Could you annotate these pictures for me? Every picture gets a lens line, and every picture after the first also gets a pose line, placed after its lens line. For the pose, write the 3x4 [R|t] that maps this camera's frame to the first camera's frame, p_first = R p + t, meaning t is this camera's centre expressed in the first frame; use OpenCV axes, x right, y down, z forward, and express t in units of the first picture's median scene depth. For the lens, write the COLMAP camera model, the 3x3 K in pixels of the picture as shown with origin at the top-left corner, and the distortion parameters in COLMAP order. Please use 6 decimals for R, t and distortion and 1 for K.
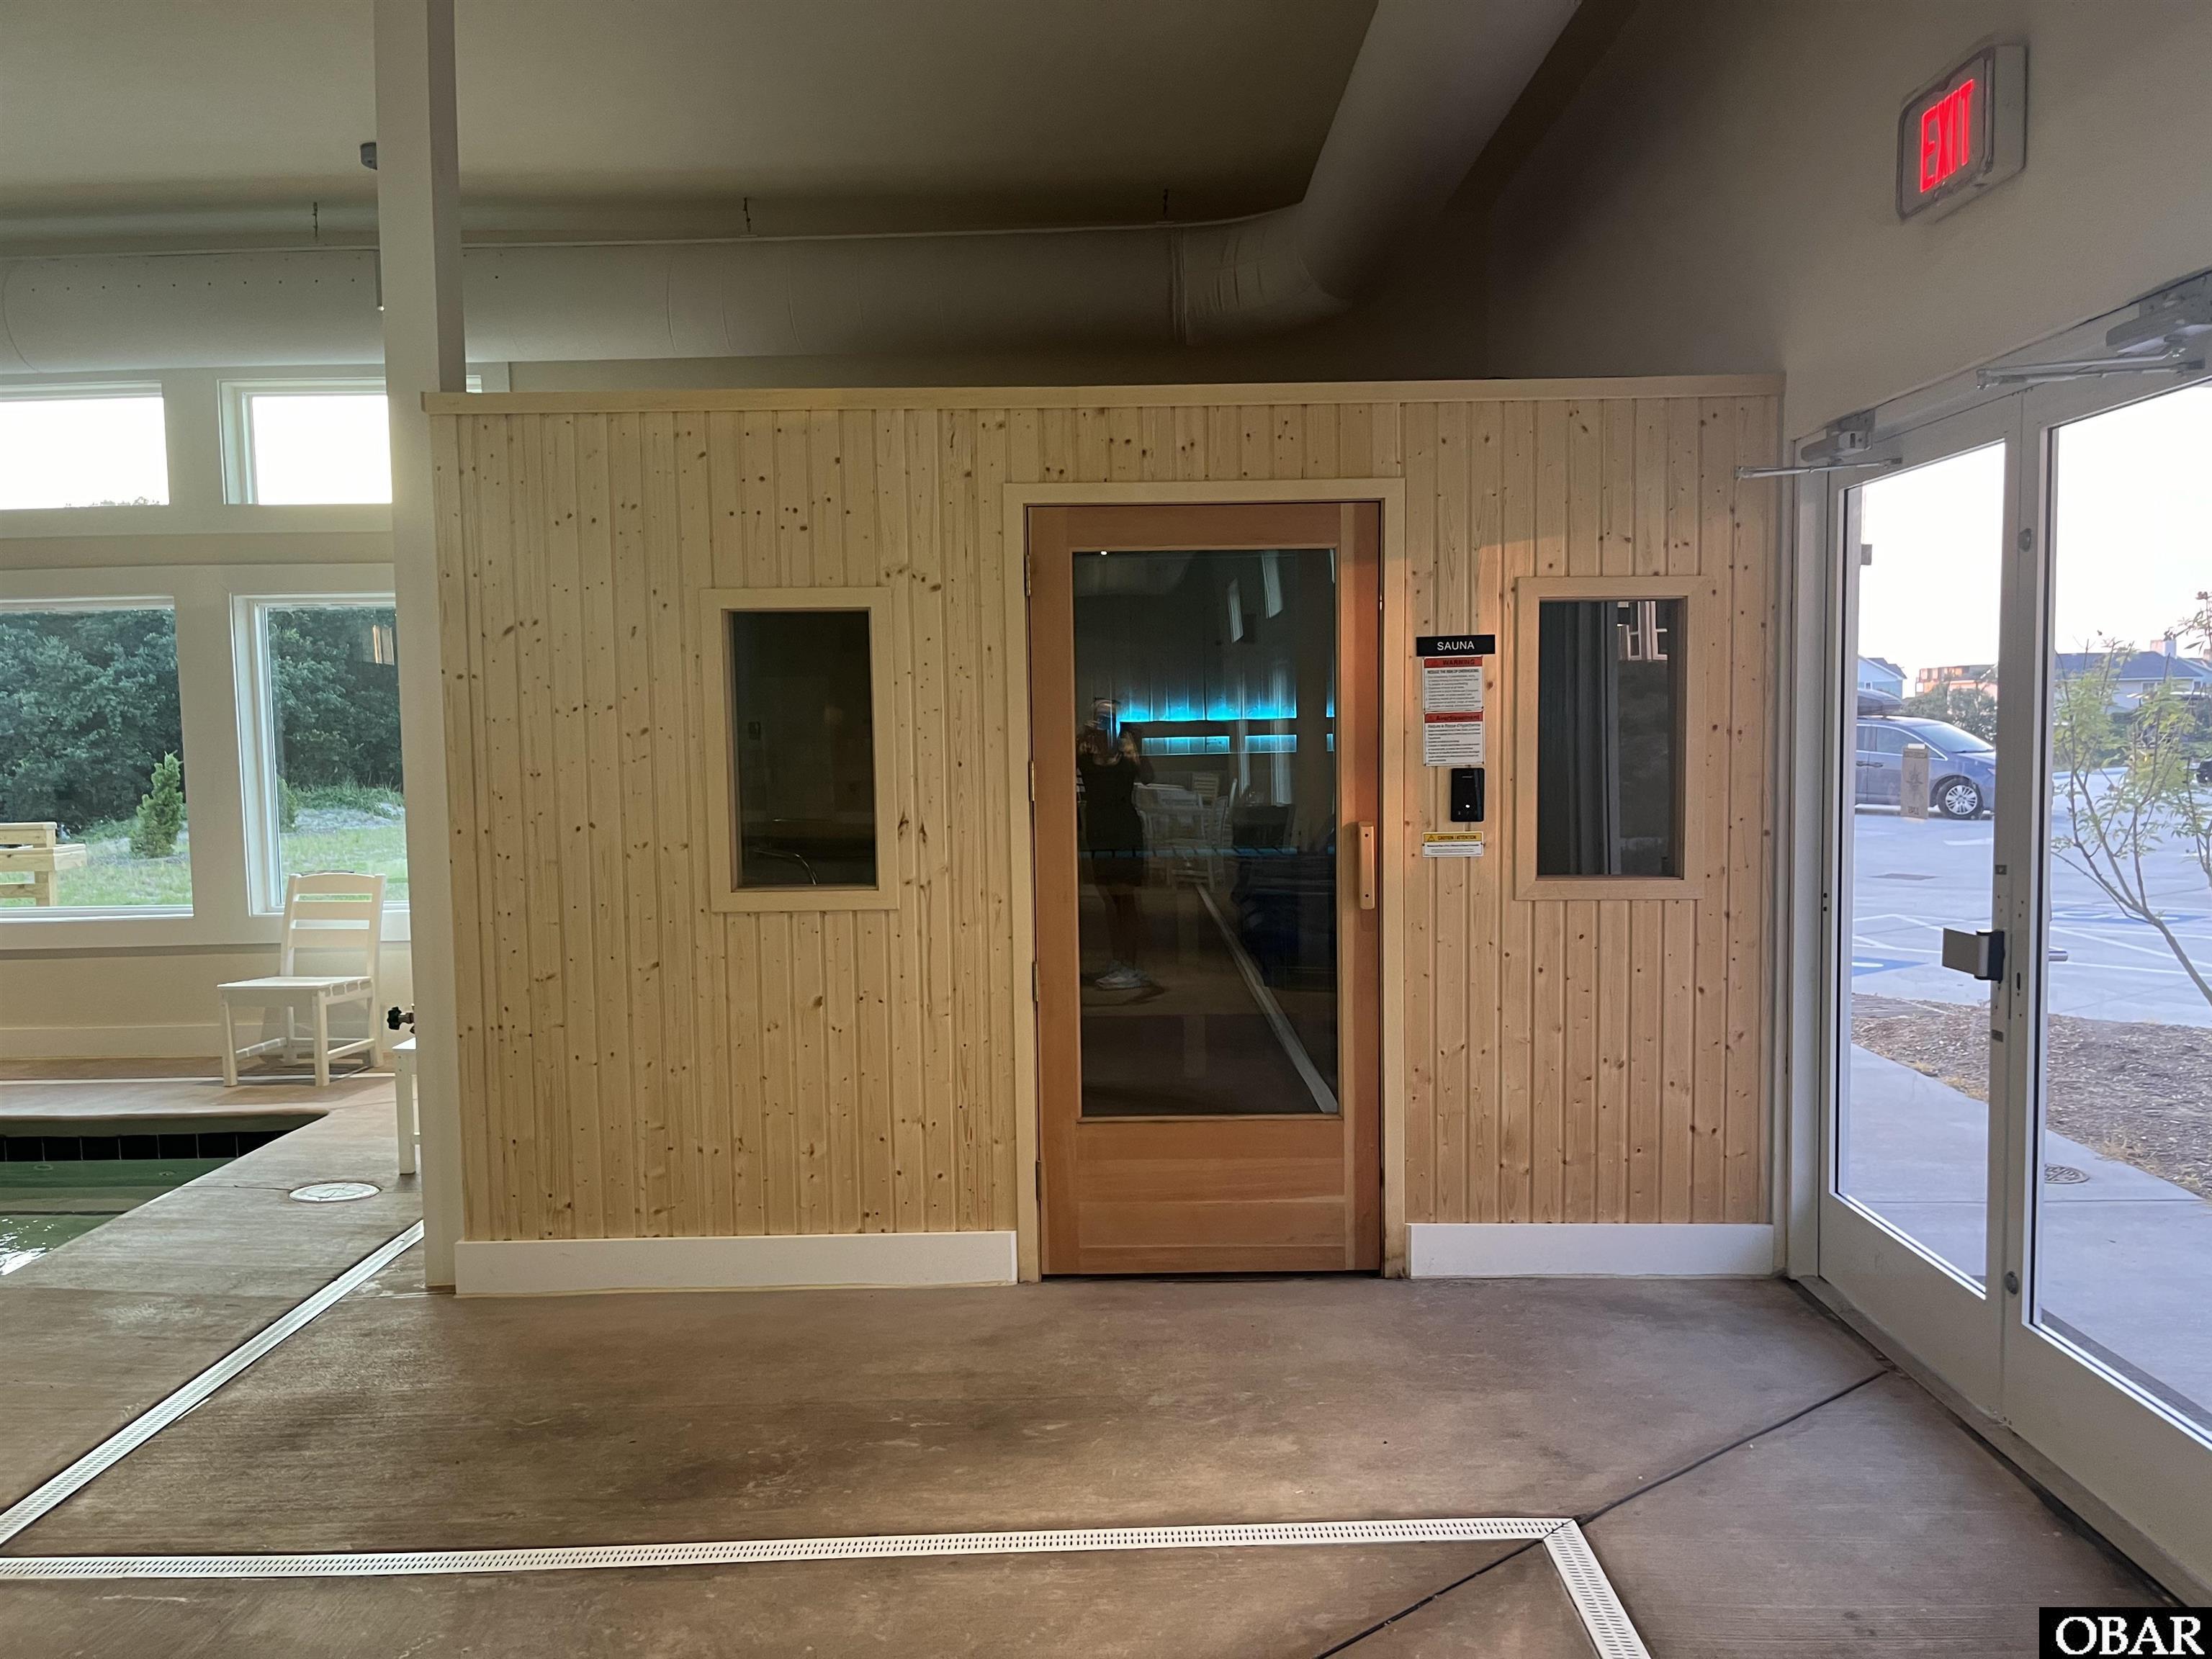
lens RADIAL K [[1658.5, 0, 1113.9], [0, 1658.5, 823.0], [0, 0, 1]] dist [0.053411, -0.077095]
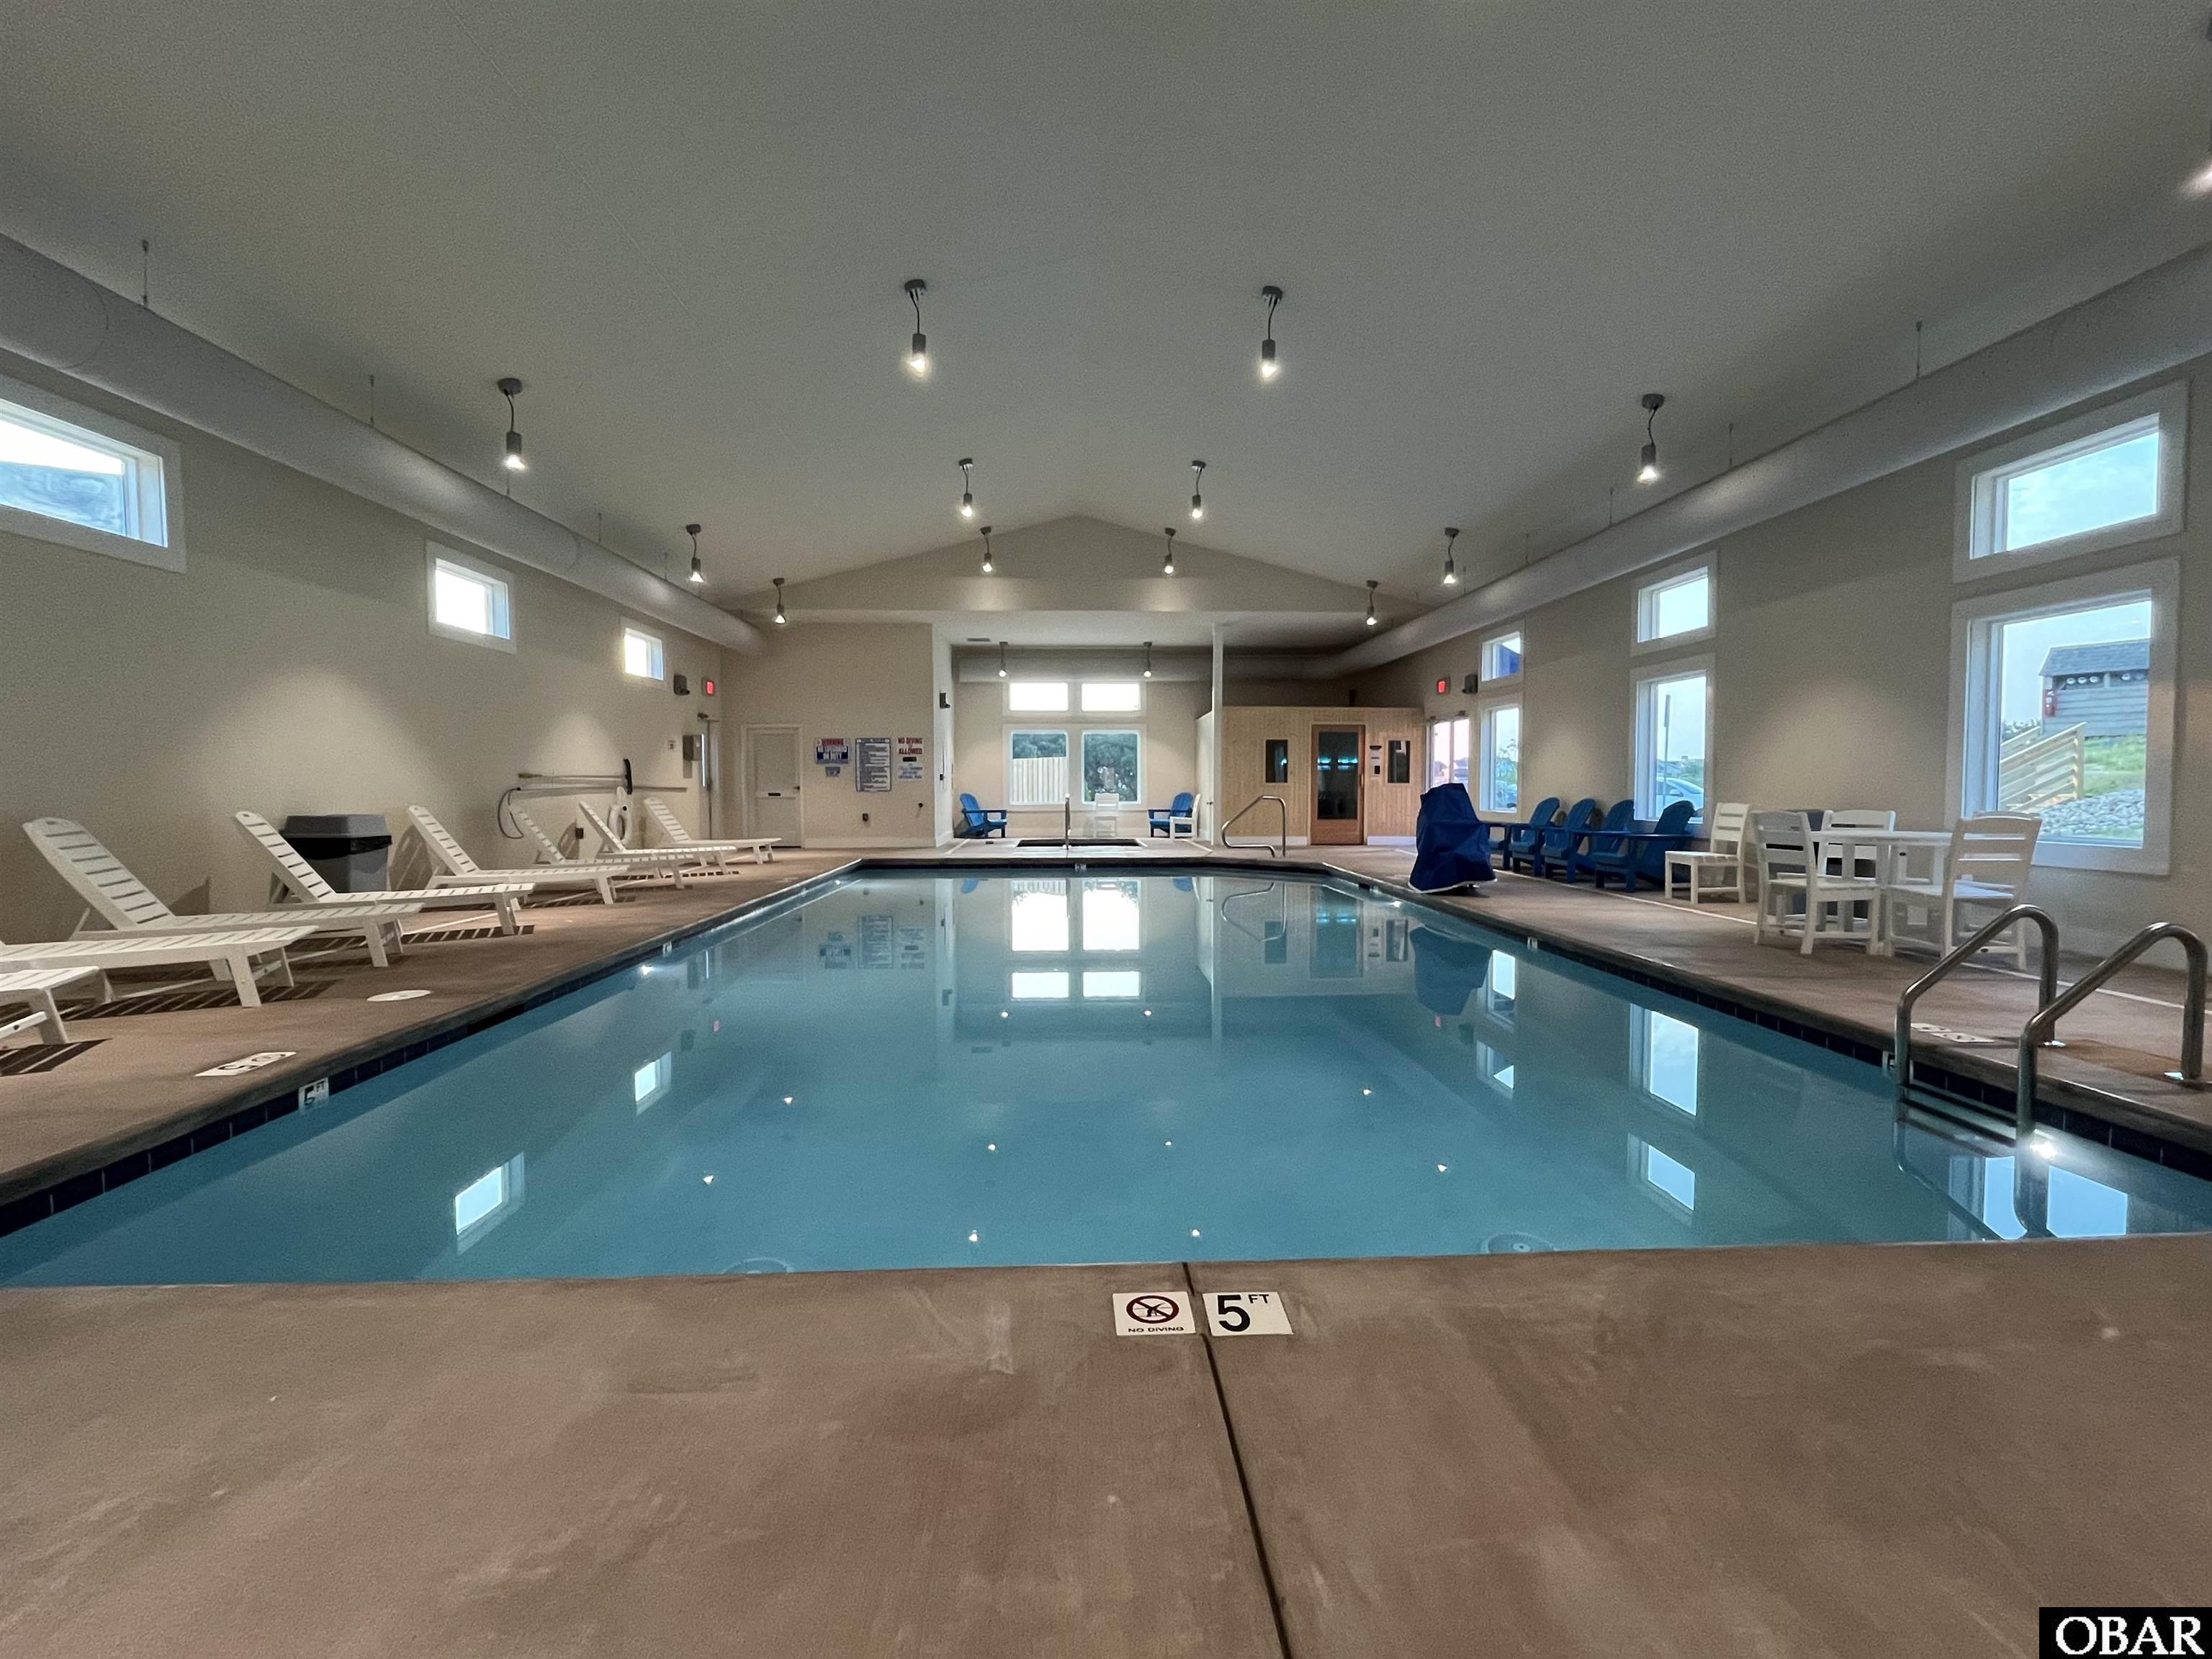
lens RADIAL K [[975.6, 0, 1113.2], [0, 975.6, 823.1], [0, 0, 1]] dist [-0.002729, -0.000023]
pose [[0.998422, 0.013160, 0.054584, -1.066209], [-0.011636, 0.999536, -0.028157, 0.322487], [-0.054929, 0.027478, 0.998112, -2.858255]]
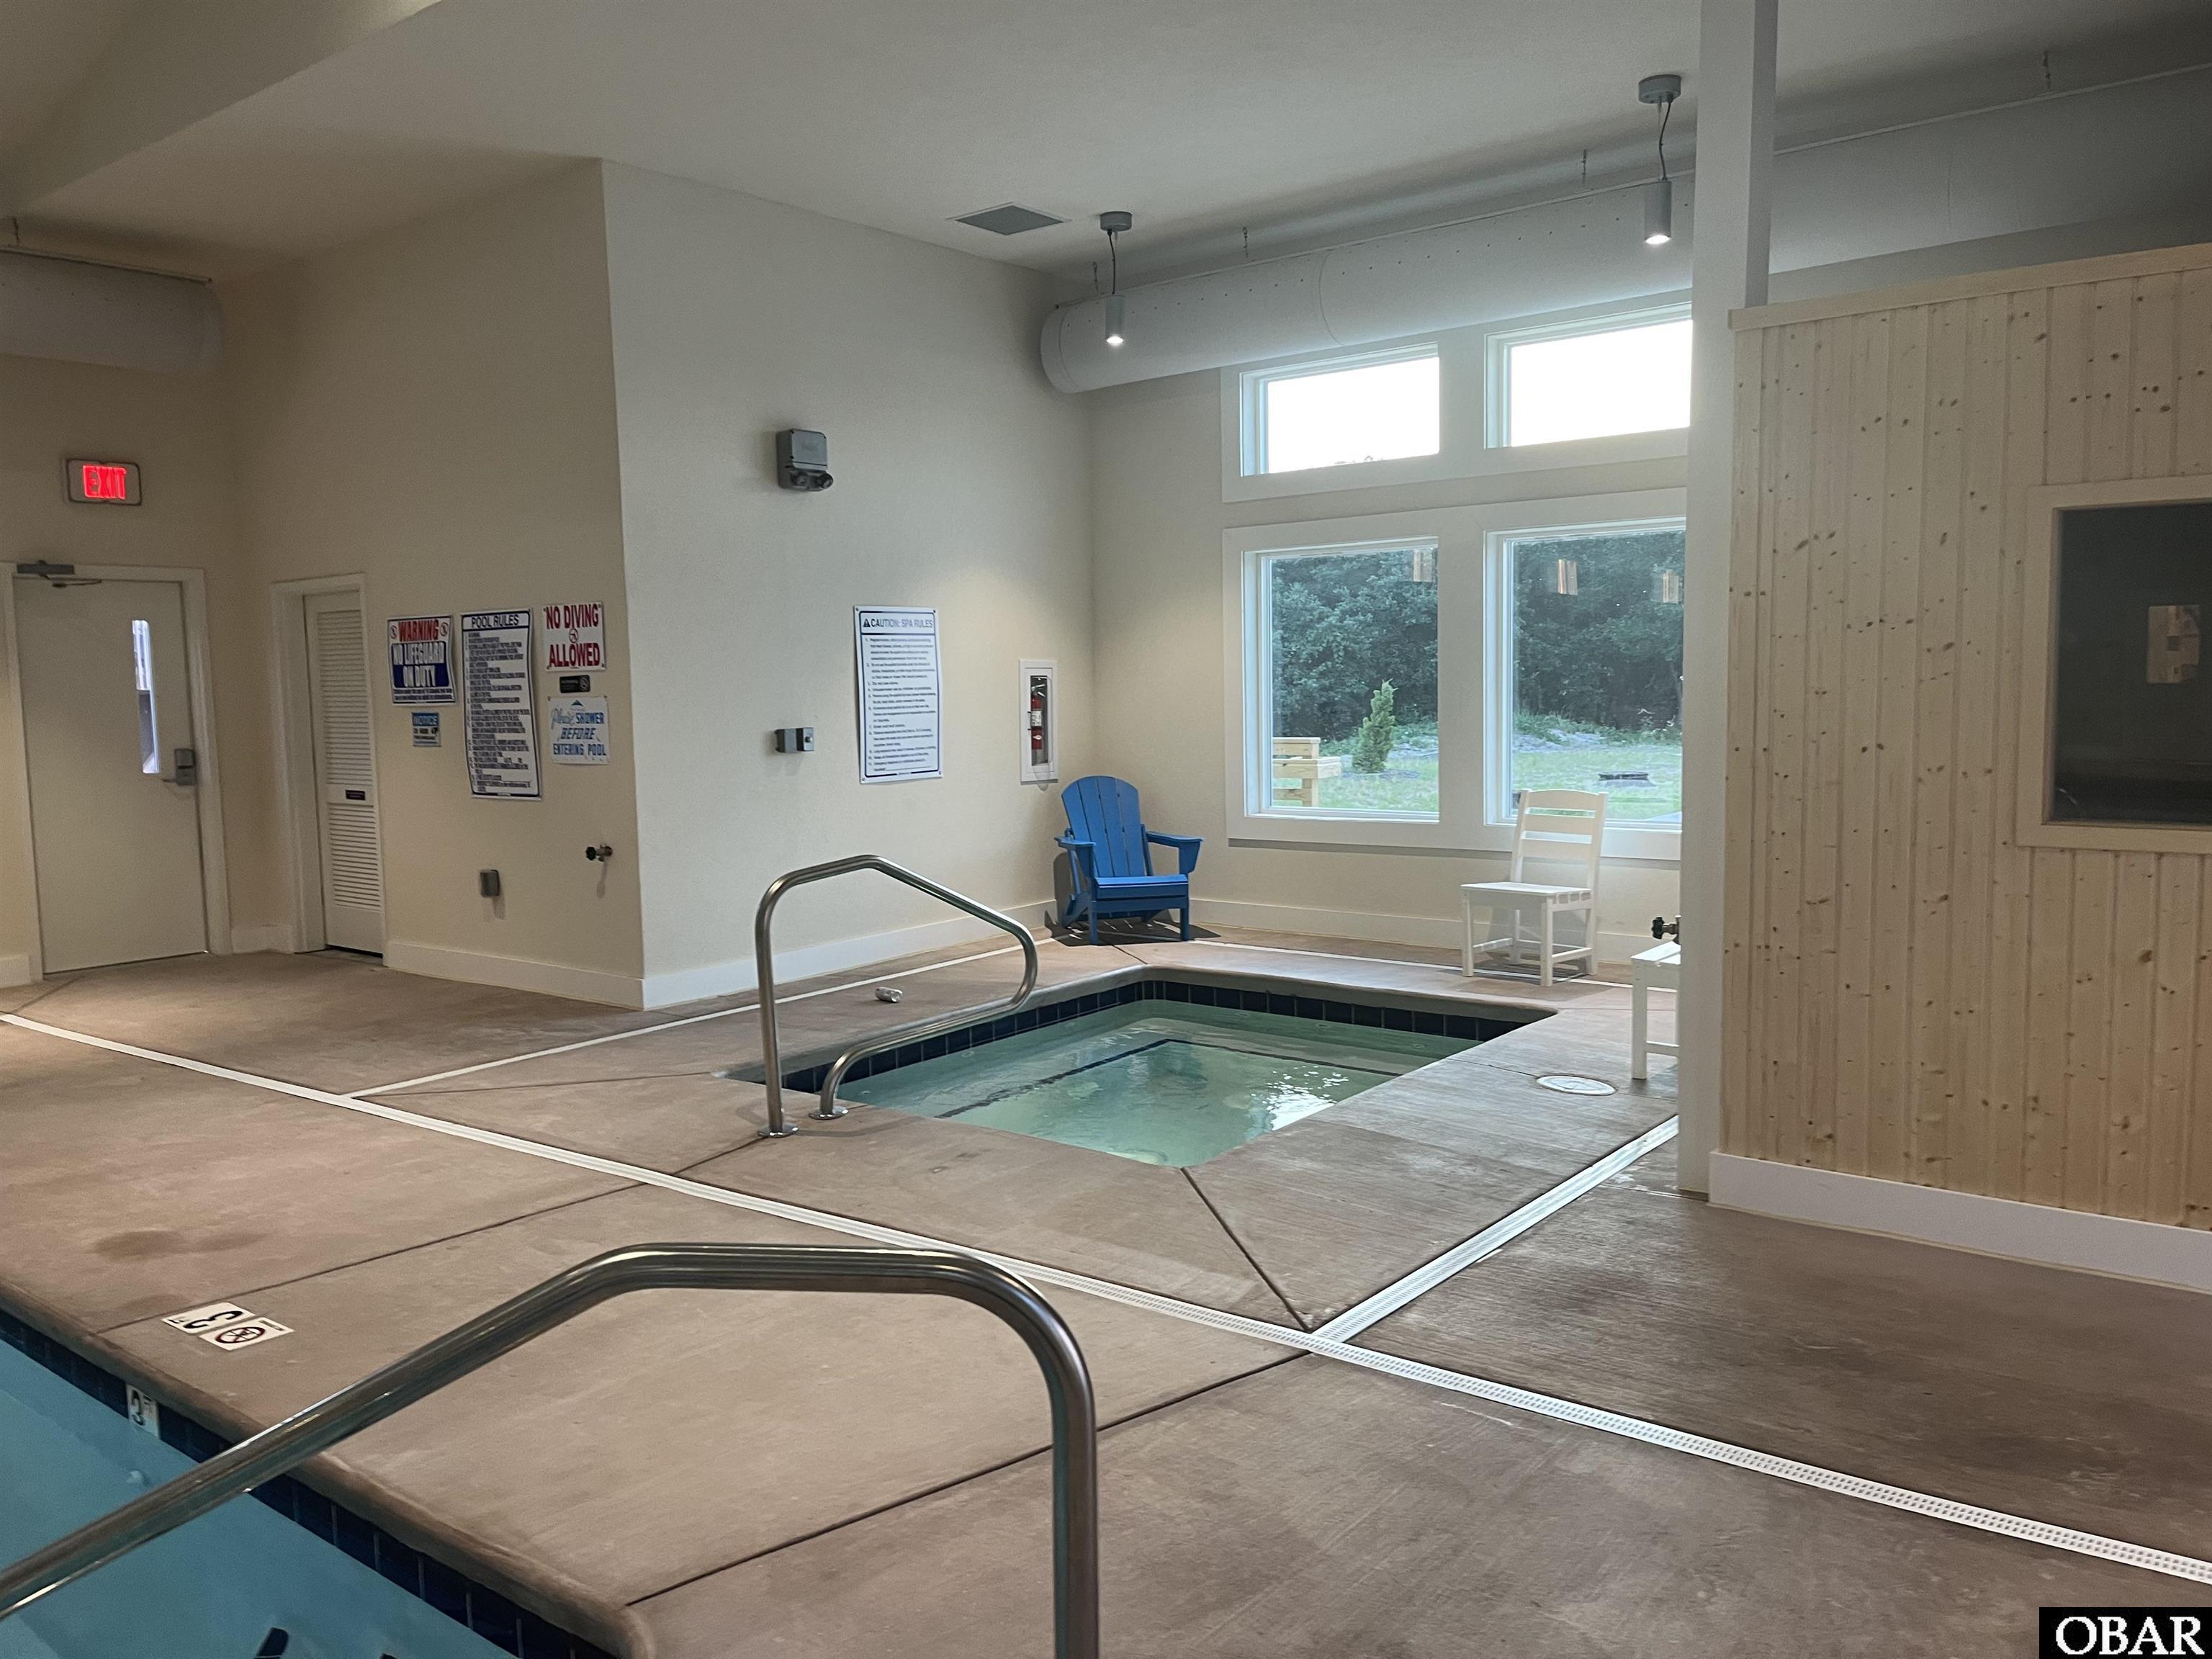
lens RADIAL K [[1658.5, 0, 1103.2], [0, 1658.5, 813.5], [0, 0, 1]] dist [0.053411, -0.077095]
pose [[0.779602, 0.052785, -0.624047, -0.059485], [-0.030011, 0.998446, 0.046962, 0.008024], [0.625556, -0.017884, 0.779975, -0.023794]]
